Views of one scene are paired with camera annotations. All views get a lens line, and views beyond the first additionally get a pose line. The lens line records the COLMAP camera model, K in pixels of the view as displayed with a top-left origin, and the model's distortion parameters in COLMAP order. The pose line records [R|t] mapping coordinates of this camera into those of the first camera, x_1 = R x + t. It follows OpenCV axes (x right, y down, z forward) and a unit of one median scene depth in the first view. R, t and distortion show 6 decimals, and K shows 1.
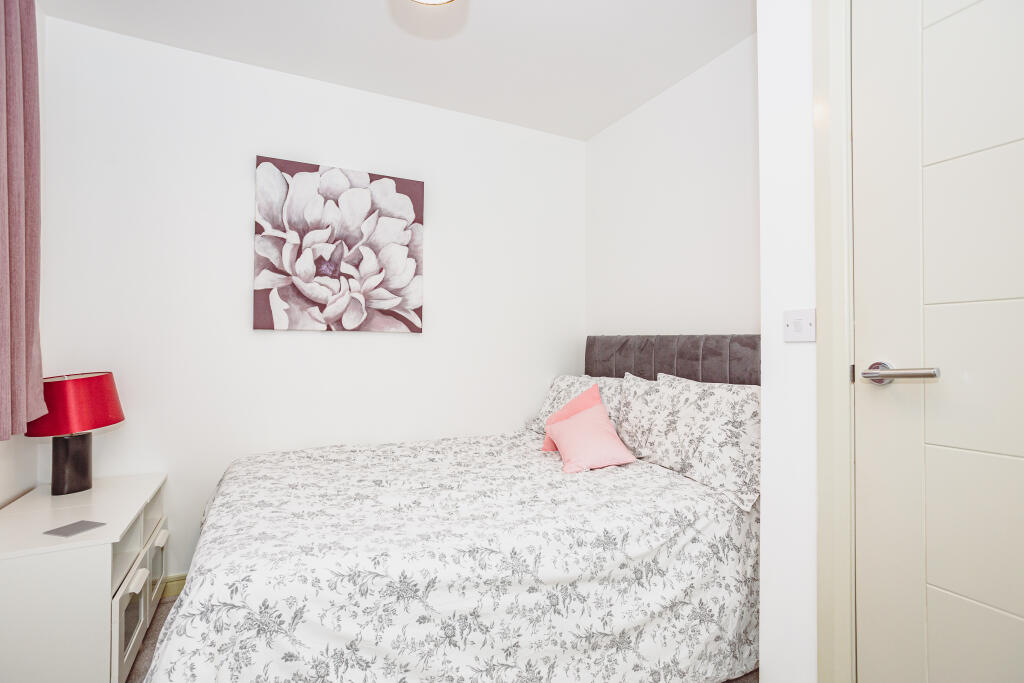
lens RADIAL K [[499.5, 0, 520.7], [0, 499.5, 334.5], [0, 0, 1]] dist [-0.041427, 0.019710]
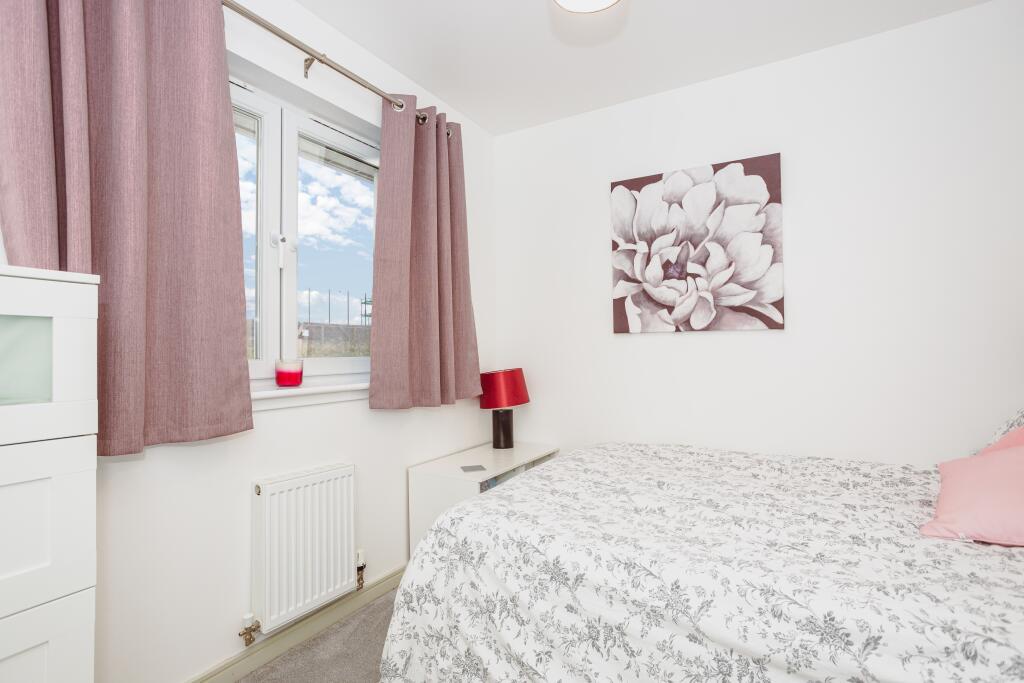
lens RADIAL K [[499.5, 0, 505.8], [0, 499.5, 340.6], [0, 0, 1]] dist [-0.041427, 0.019710]
pose [[0.523185, -0.024565, -0.851865, 0.317914], [0.037802, 0.999270, -0.005599, 0.003325], [0.851381, -0.029273, 0.523731, 0.171468]]
